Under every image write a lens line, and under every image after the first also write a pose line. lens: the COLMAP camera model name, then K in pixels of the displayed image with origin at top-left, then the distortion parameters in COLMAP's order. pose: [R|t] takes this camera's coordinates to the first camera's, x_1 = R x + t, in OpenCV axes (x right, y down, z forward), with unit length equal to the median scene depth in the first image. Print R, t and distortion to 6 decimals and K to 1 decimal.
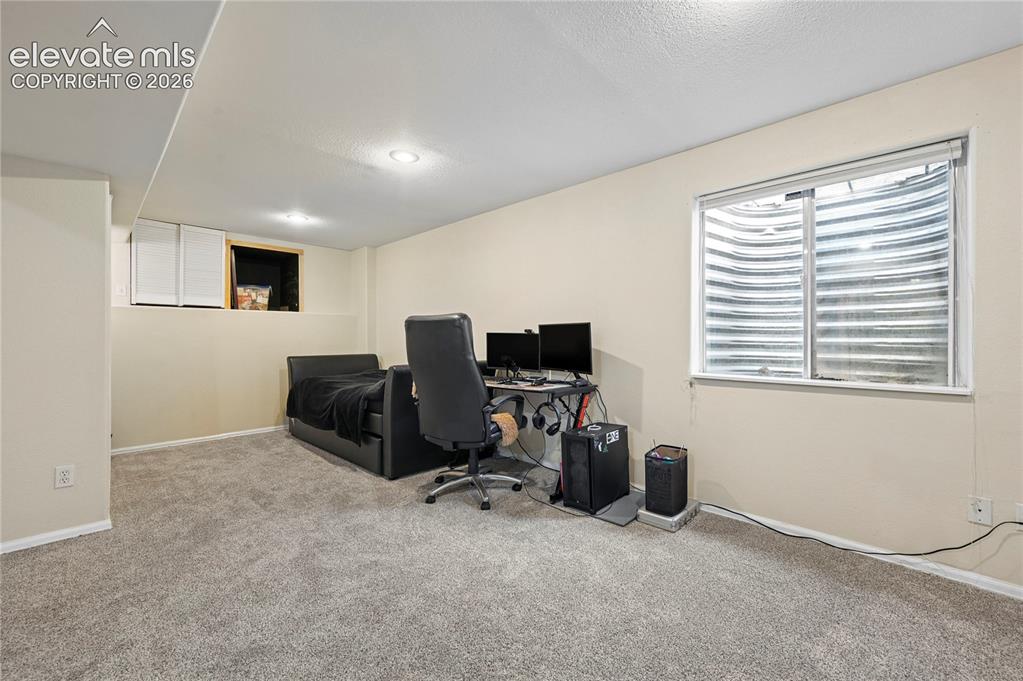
lens RADIAL K [[418.4, 0, 514.0], [0, 418.4, 335.2], [0, 0, 1]] dist [-0.001101, -0.000382]
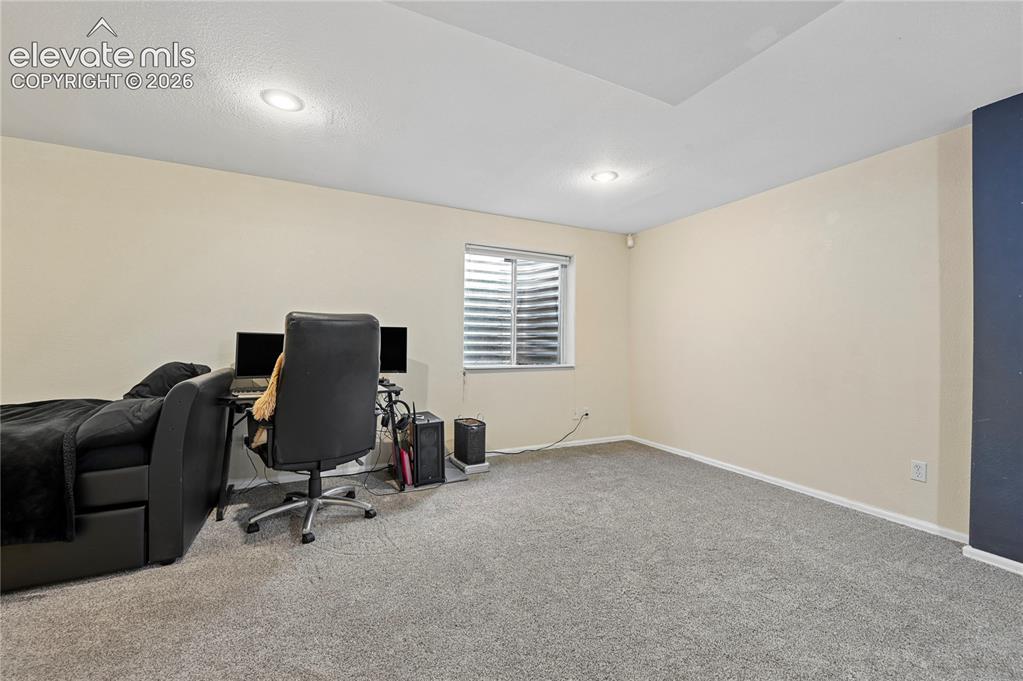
lens RADIAL K [[418.4, 0, 514.0], [0, 418.4, 335.2], [0, 0, 1]] dist [-0.001101, -0.000382]
pose [[0.325117, 0.019705, 0.945469, -0.926382], [-0.016528, 0.999749, -0.015152, 0.003213], [-0.945529, -0.010701, 0.325361, 0.390884]]
